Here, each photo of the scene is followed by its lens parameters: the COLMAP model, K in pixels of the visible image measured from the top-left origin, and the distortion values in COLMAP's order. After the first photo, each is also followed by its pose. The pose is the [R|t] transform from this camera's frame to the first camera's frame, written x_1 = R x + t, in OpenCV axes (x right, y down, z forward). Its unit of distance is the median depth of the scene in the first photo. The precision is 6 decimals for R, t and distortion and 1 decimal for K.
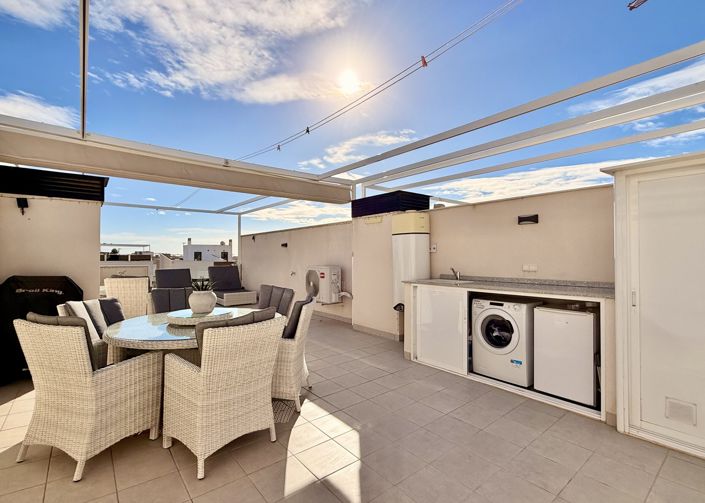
lens RADIAL K [[335.0, 0, 363.6], [0, 335.0, 252.1], [0, 0, 1]] dist [0.000895, -0.000052]
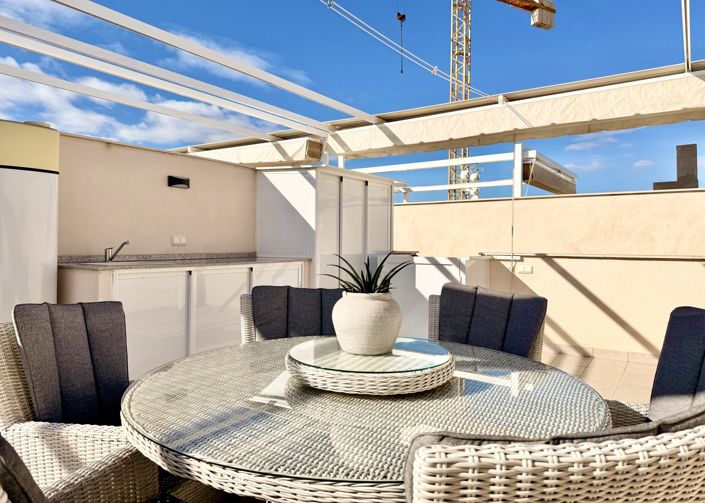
lens RADIAL K [[517.9, 0, 353.9], [0, 517.9, 244.1], [0, 0, 1]] dist [0.078569, -0.102568]
pose [[-0.288487, 0.001398, 0.957483, -0.807171], [-0.013985, 0.999886, -0.005673, 0.053545], [-0.957382, -0.015027, -0.288434, 0.892971]]
